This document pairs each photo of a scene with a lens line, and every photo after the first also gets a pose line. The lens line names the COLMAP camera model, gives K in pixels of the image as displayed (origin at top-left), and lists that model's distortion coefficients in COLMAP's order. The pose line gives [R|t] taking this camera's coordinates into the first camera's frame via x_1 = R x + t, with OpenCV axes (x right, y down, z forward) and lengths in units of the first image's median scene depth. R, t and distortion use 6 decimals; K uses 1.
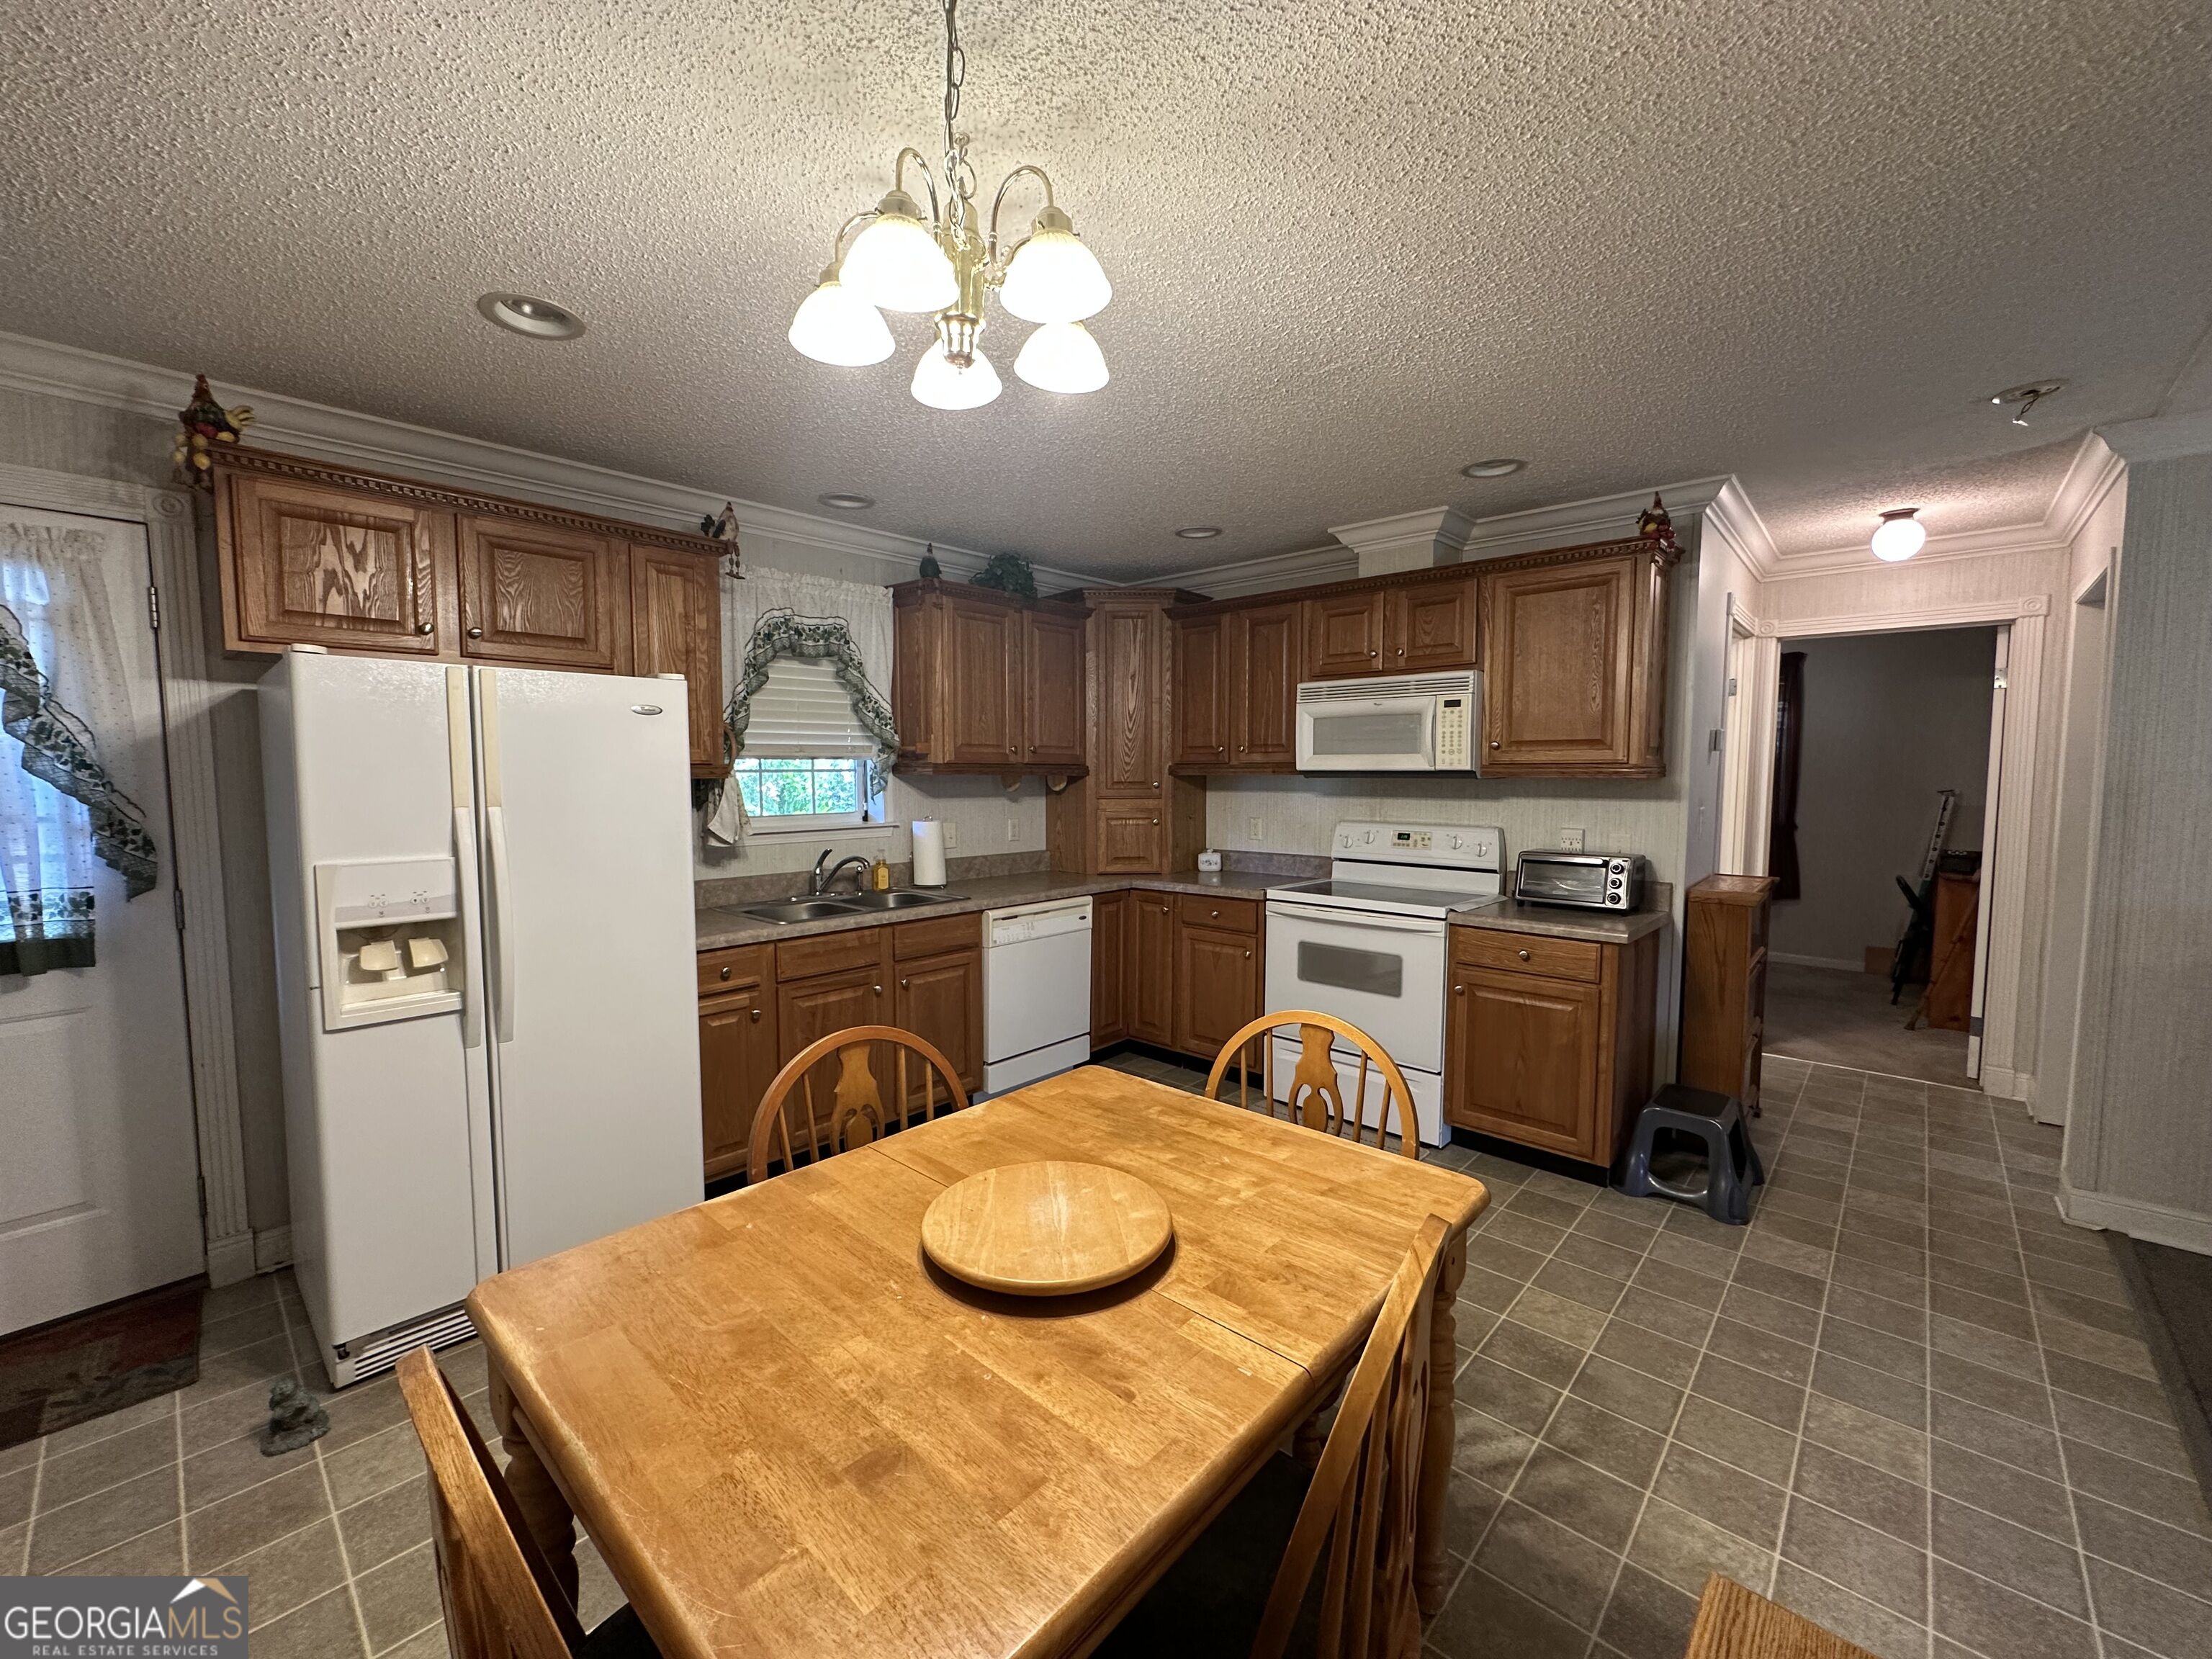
lens RADIAL K [[888.6, 0, 1117.8], [0, 888.6, 812.5], [0, 0, 1]] dist [-0.005187, 0.000743]
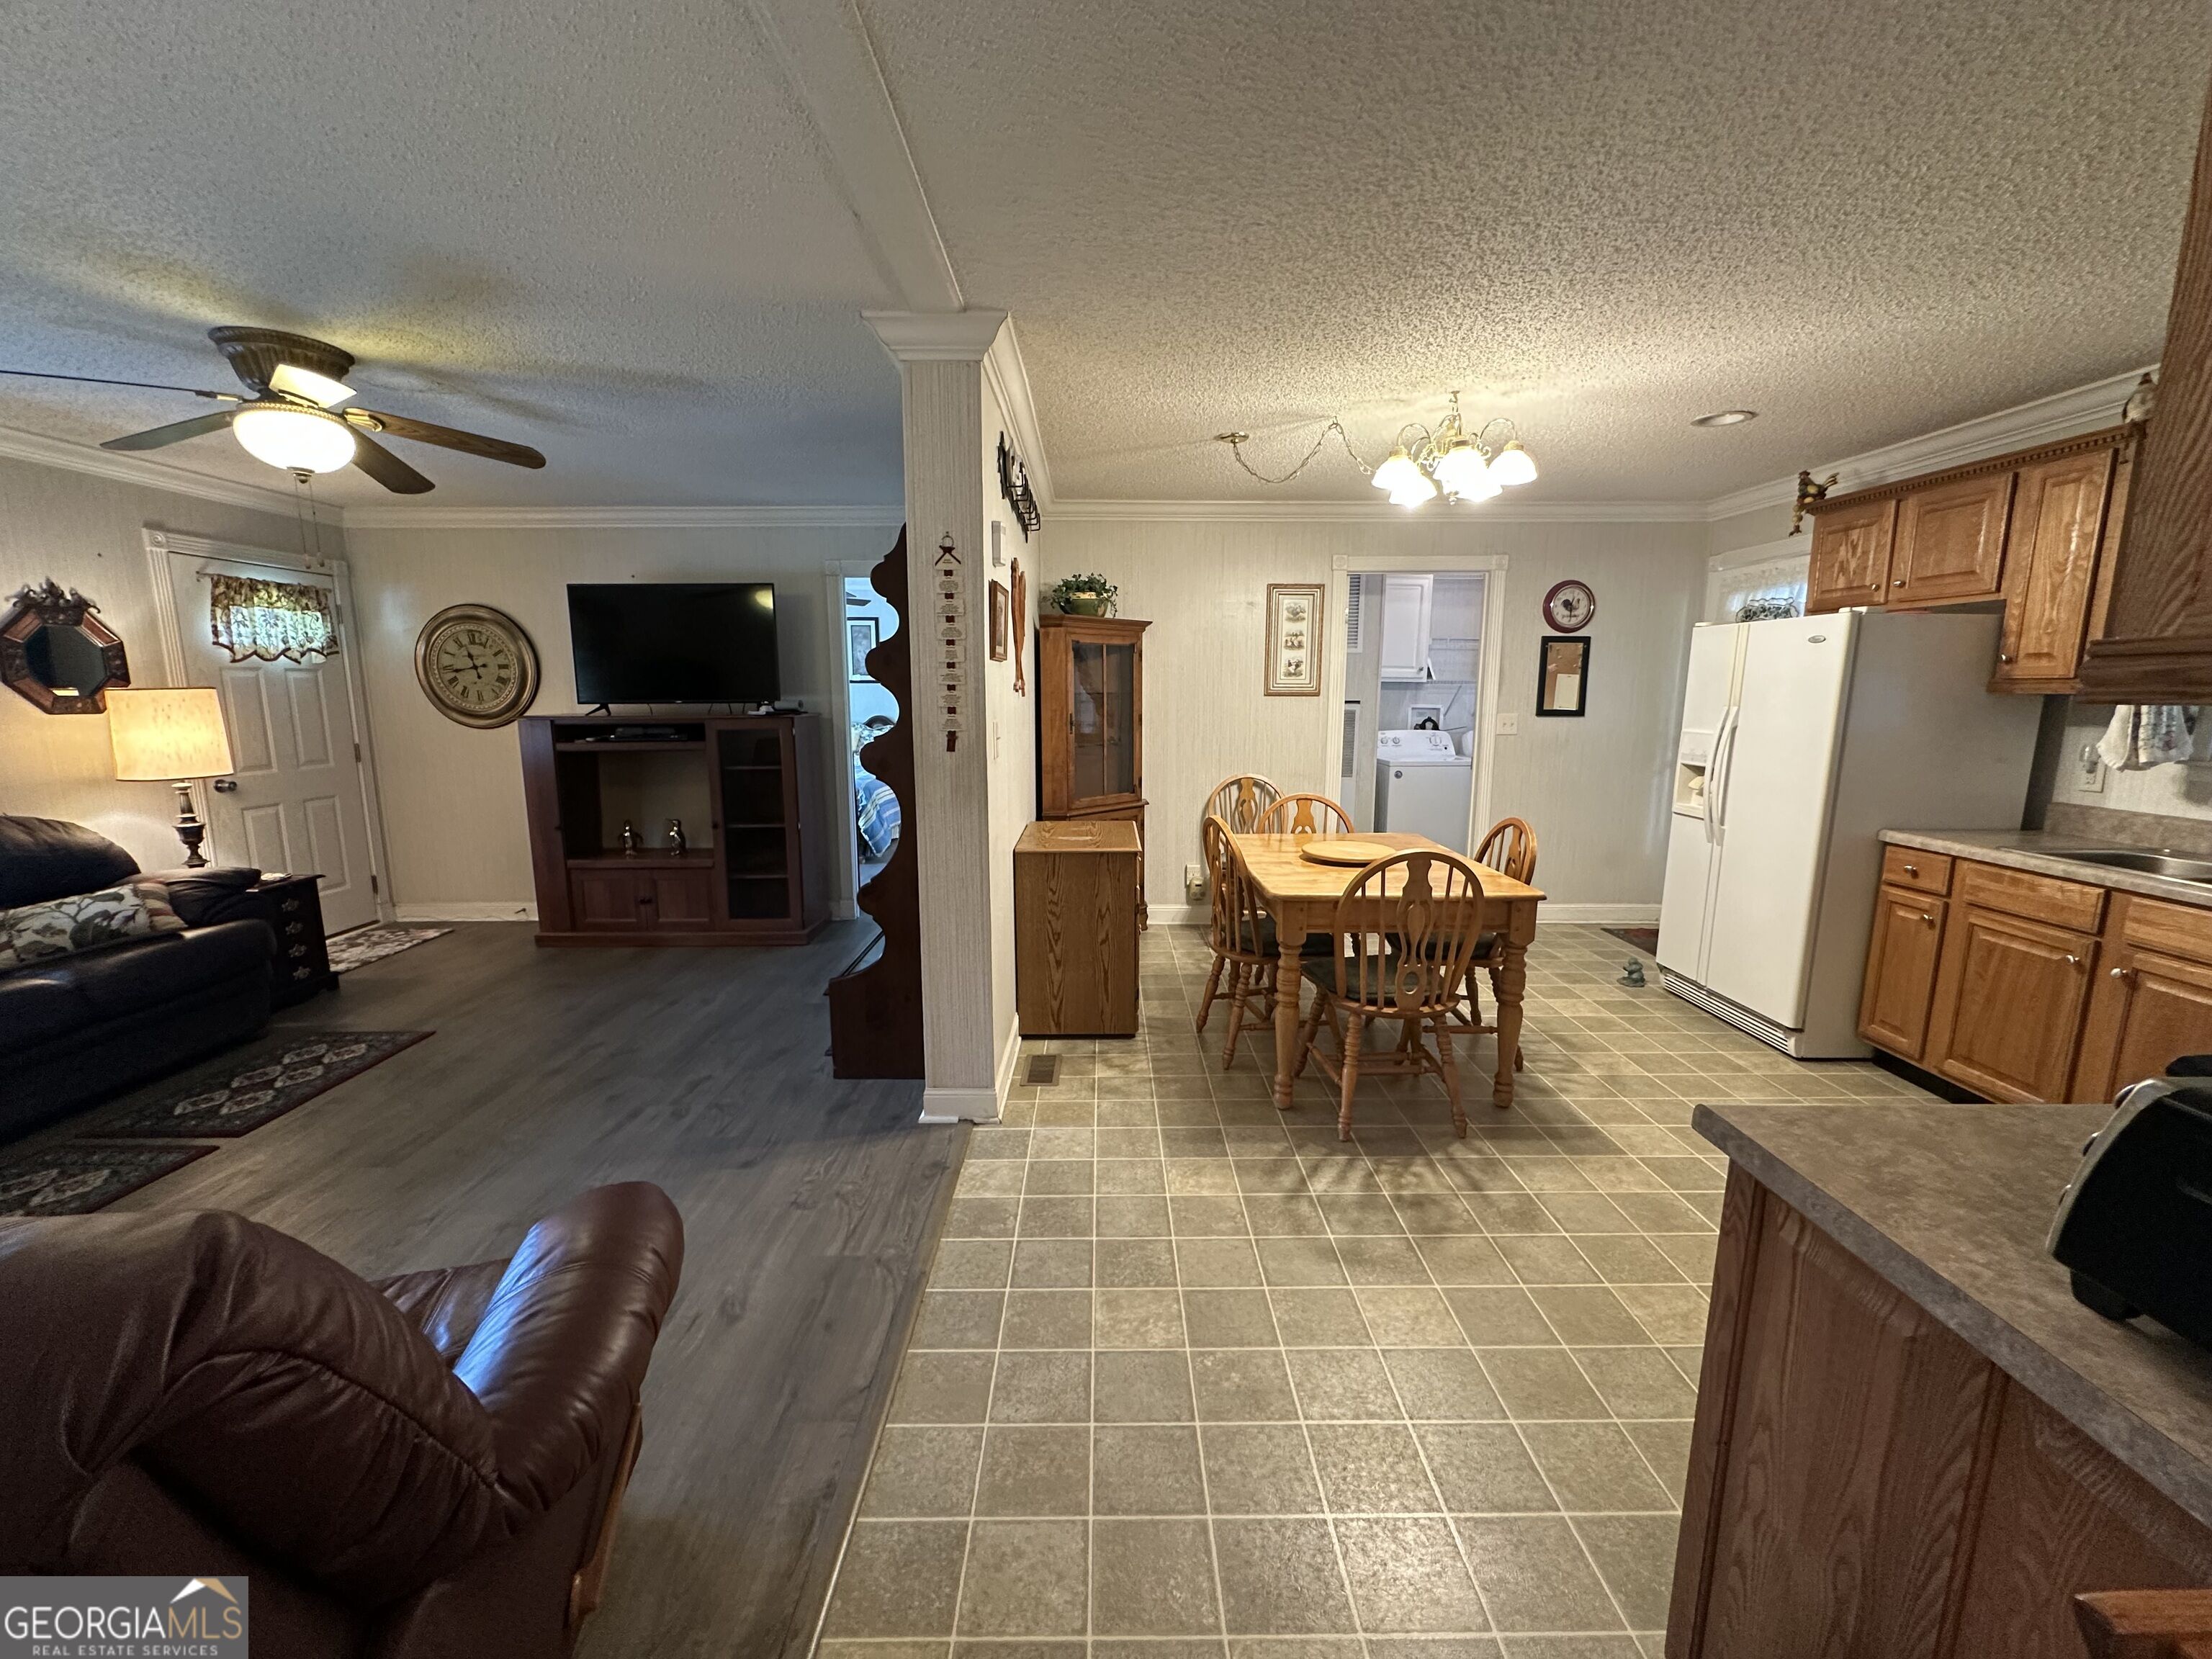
lens RADIAL K [[888.6, 0, 1106.3], [0, 888.6, 831.4], [0, 0, 1]] dist [-0.005187, 0.000743]
pose [[-0.737930, 0.107797, -0.666212, 0.902653], [-0.032084, 0.980441, 0.194179, -0.043551], [0.674114, 0.164665, -0.720039, 0.977182]]
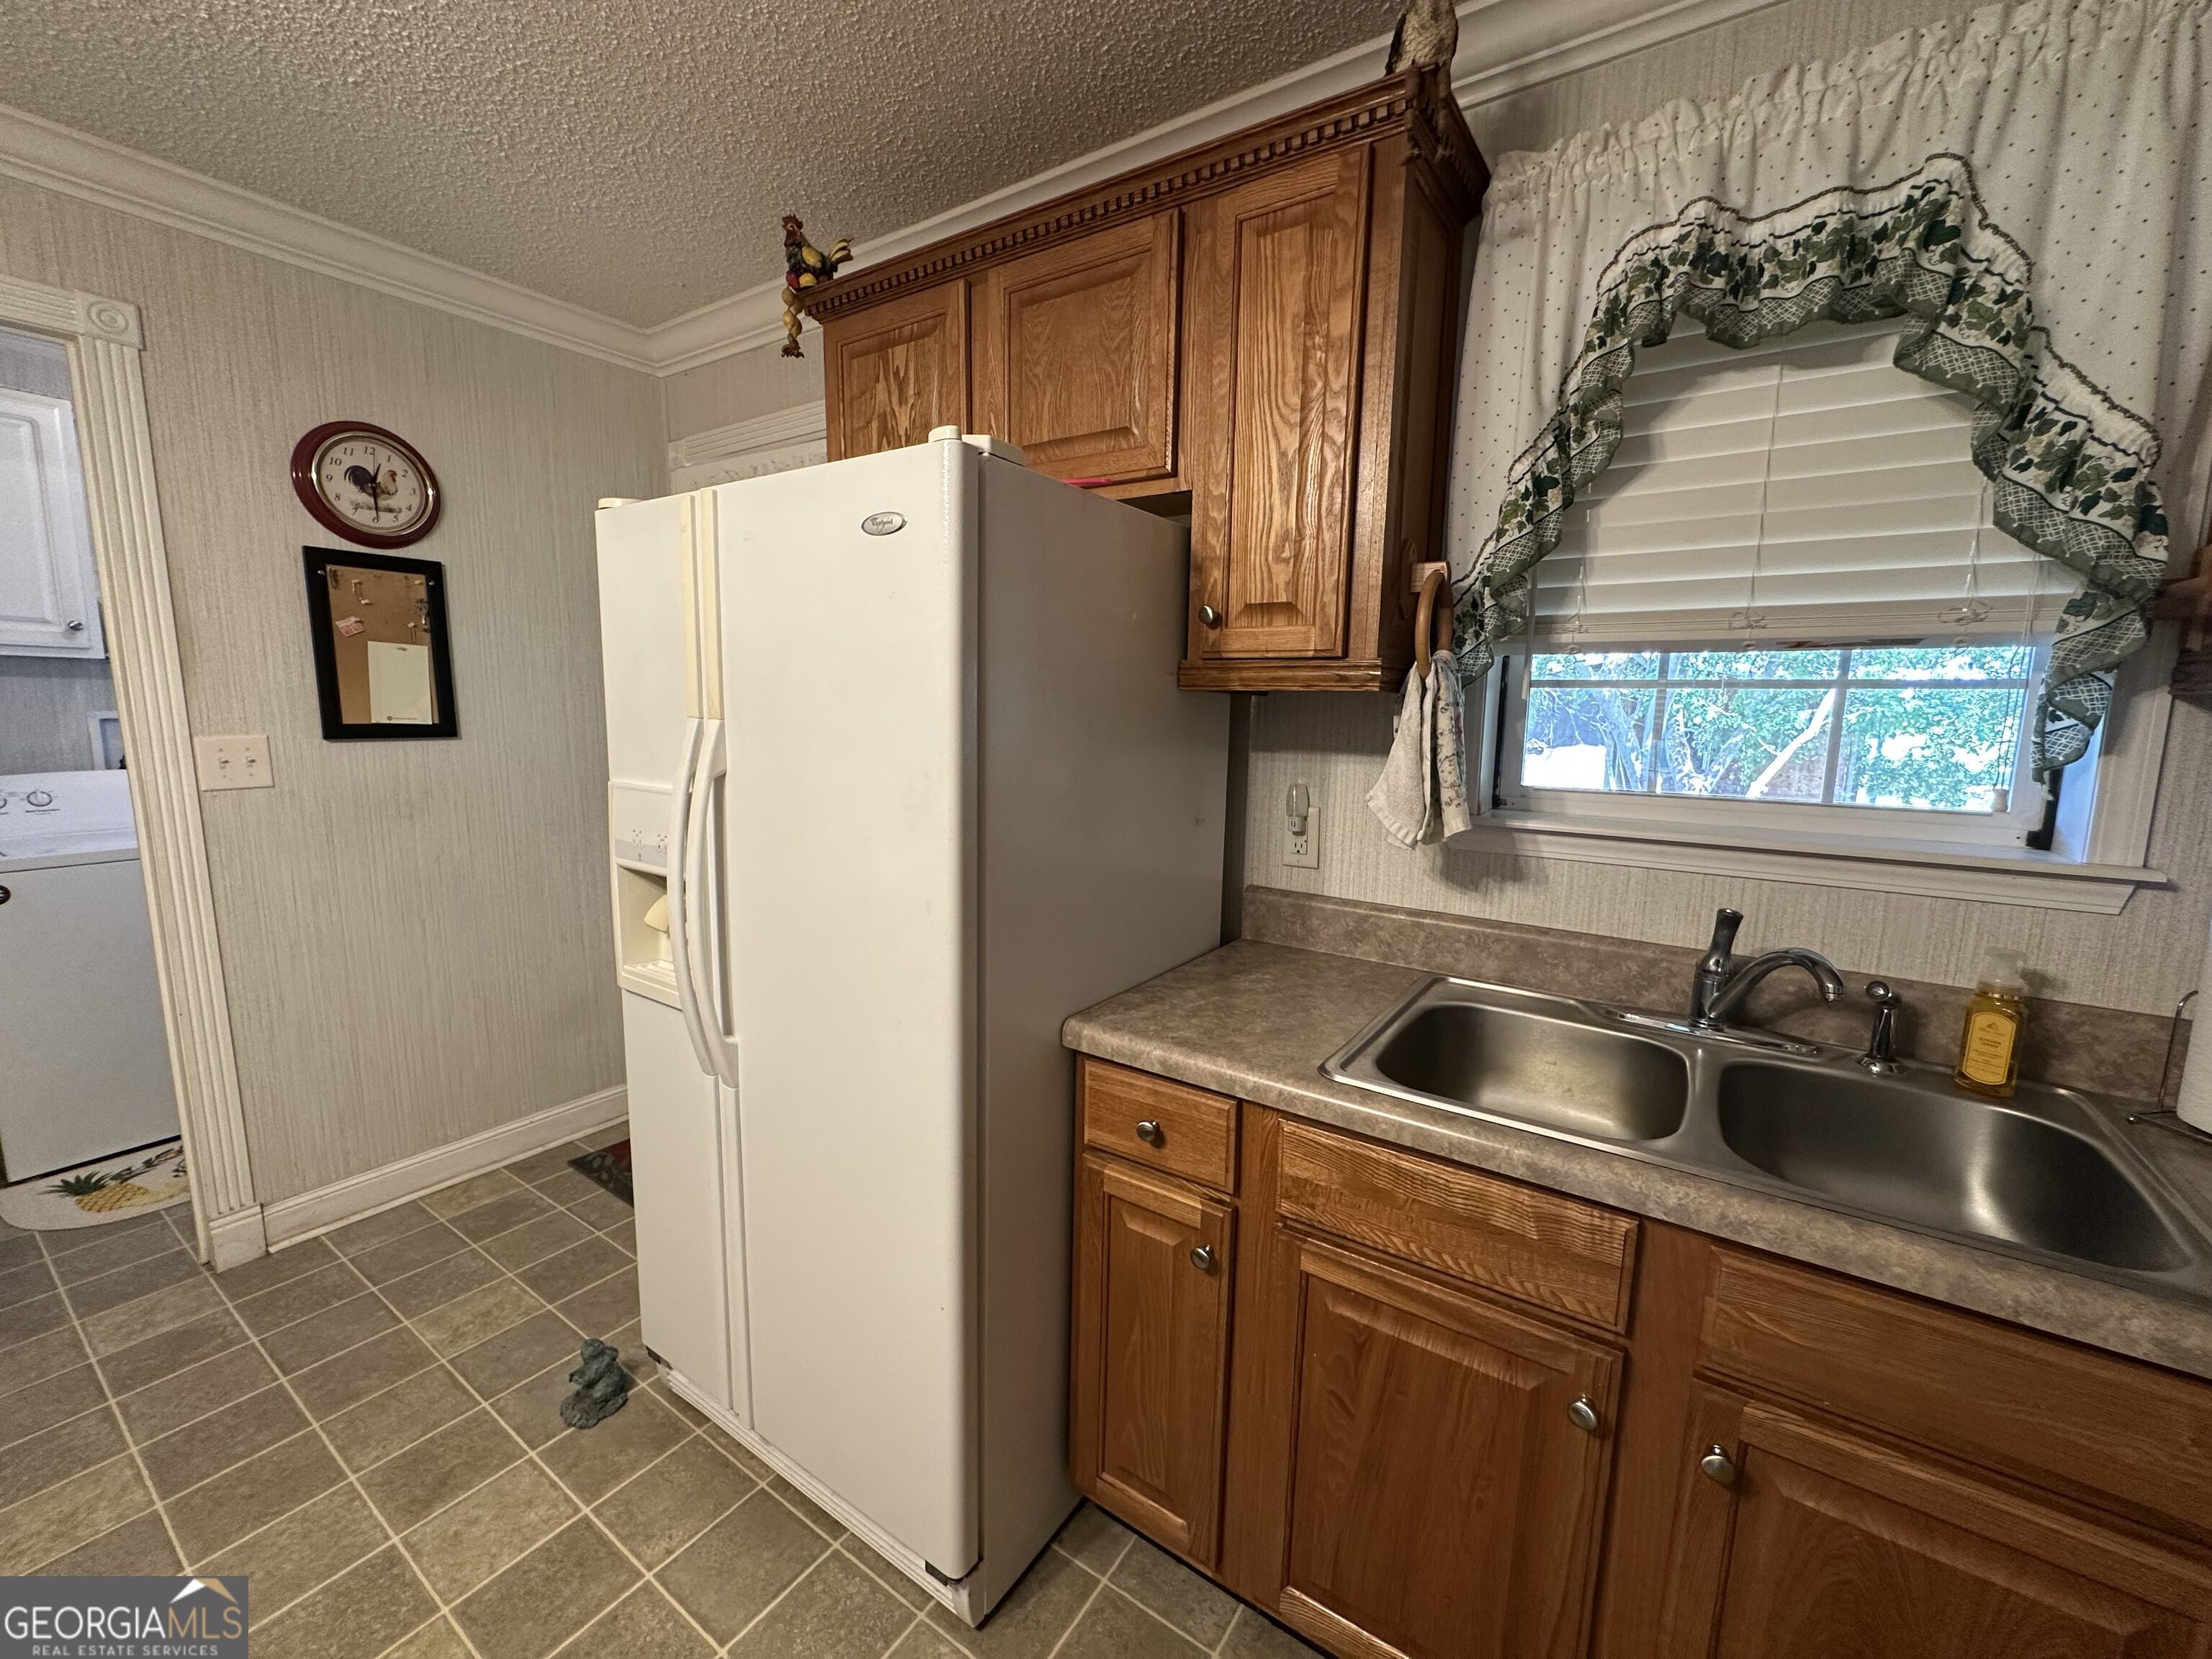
lens RADIAL K [[888.6, 0, 1105.1], [0, 888.6, 832.0], [0, 0, 1]] dist [-0.005187, 0.000743]
pose [[0.136729, 0.147720, -0.979533, -0.031898], [-0.063633, 0.988087, 0.140128, -0.023449], [0.988563, 0.043171, 0.144500, 0.798982]]
